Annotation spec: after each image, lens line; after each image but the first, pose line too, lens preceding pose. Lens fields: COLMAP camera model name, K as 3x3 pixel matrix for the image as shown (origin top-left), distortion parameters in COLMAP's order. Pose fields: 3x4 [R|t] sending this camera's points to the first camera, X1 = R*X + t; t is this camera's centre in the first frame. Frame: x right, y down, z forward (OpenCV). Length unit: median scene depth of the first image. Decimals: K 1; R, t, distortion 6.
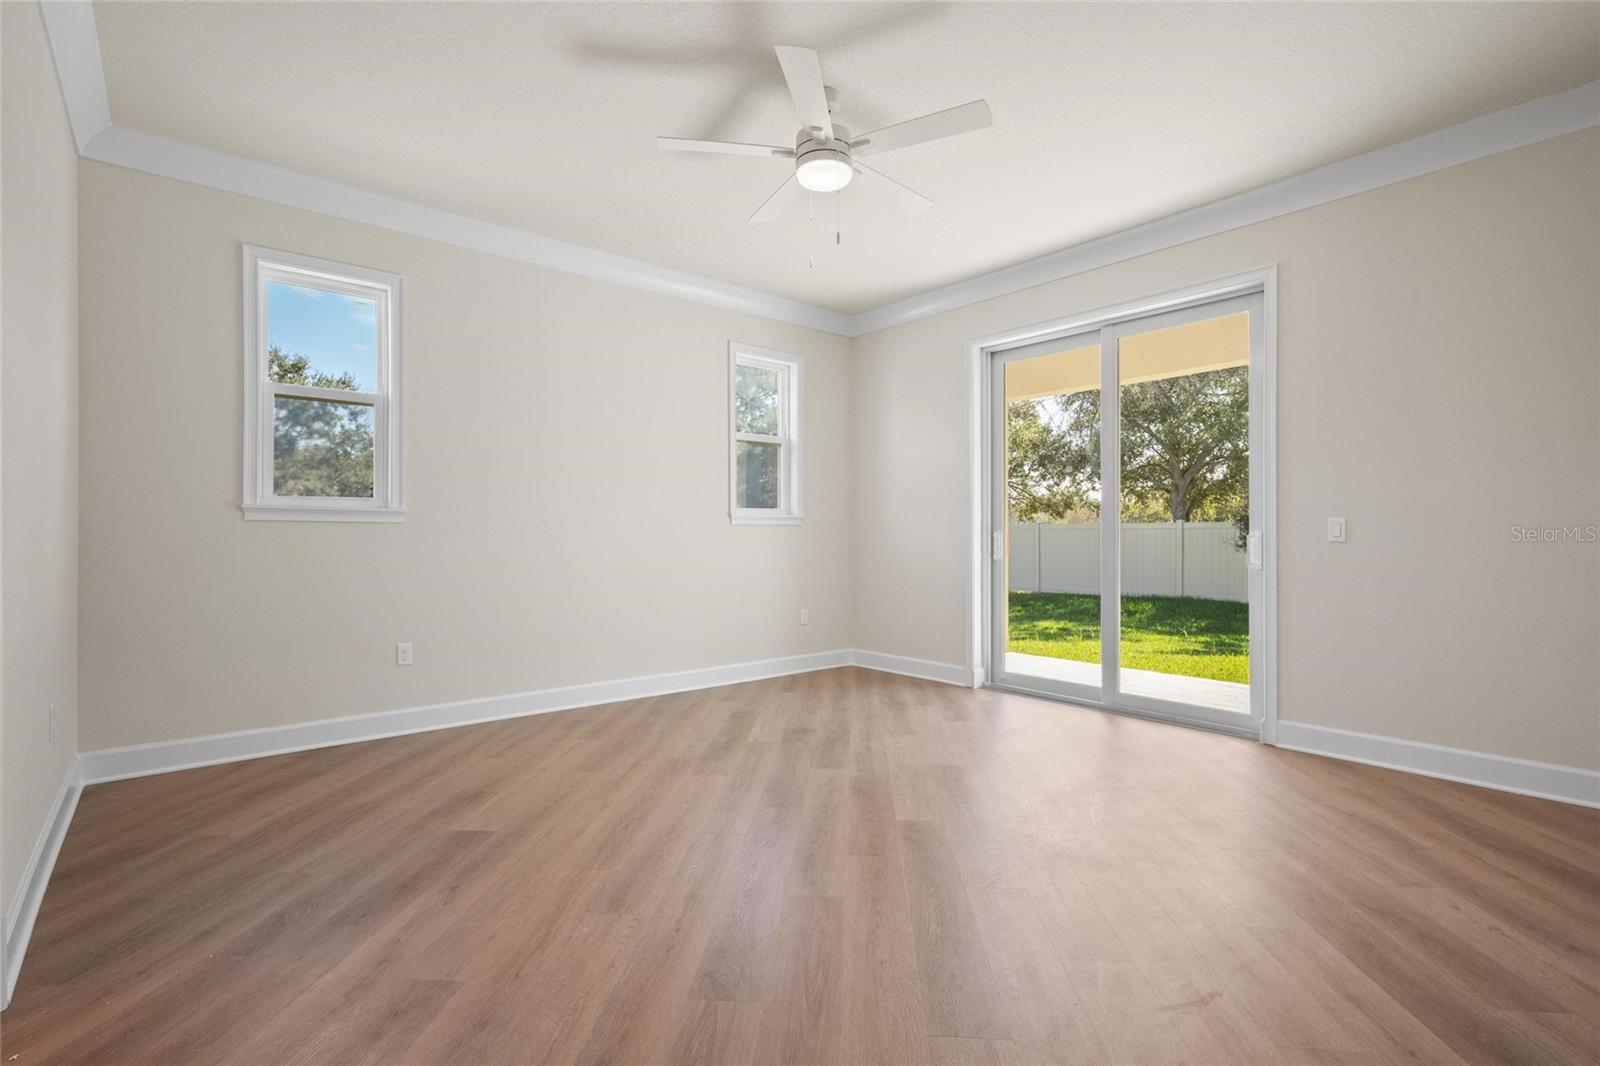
lens RADIAL K [[749.8, 0, 797.6], [0, 749.8, 537.0], [0, 0, 1]] dist [0.000176, -0.000591]
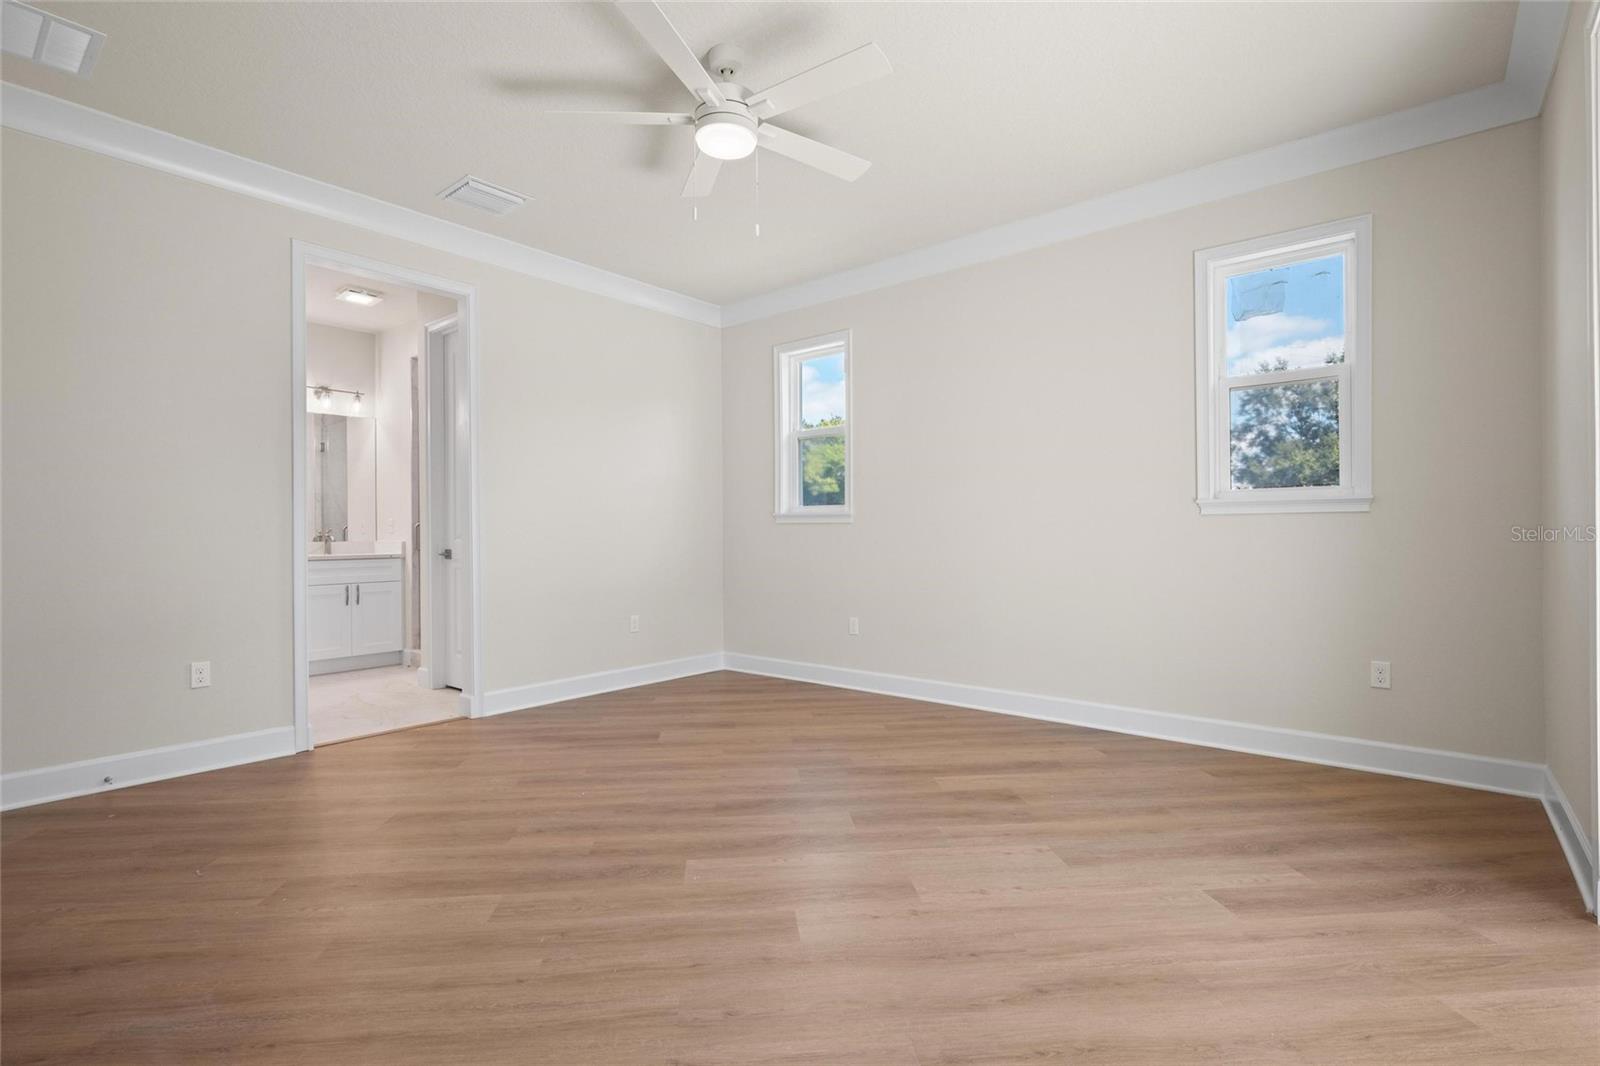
lens RADIAL K [[749.8, 0, 795.6], [0, 749.8, 532.1], [0, 0, 1]] dist [0.000176, -0.000591]
pose [[0.165881, -0.000555, -0.986146, 0.739434], [0.005846, 0.999983, 0.000420, -0.004052], [0.986128, -0.005835, 0.165881, 0.715011]]
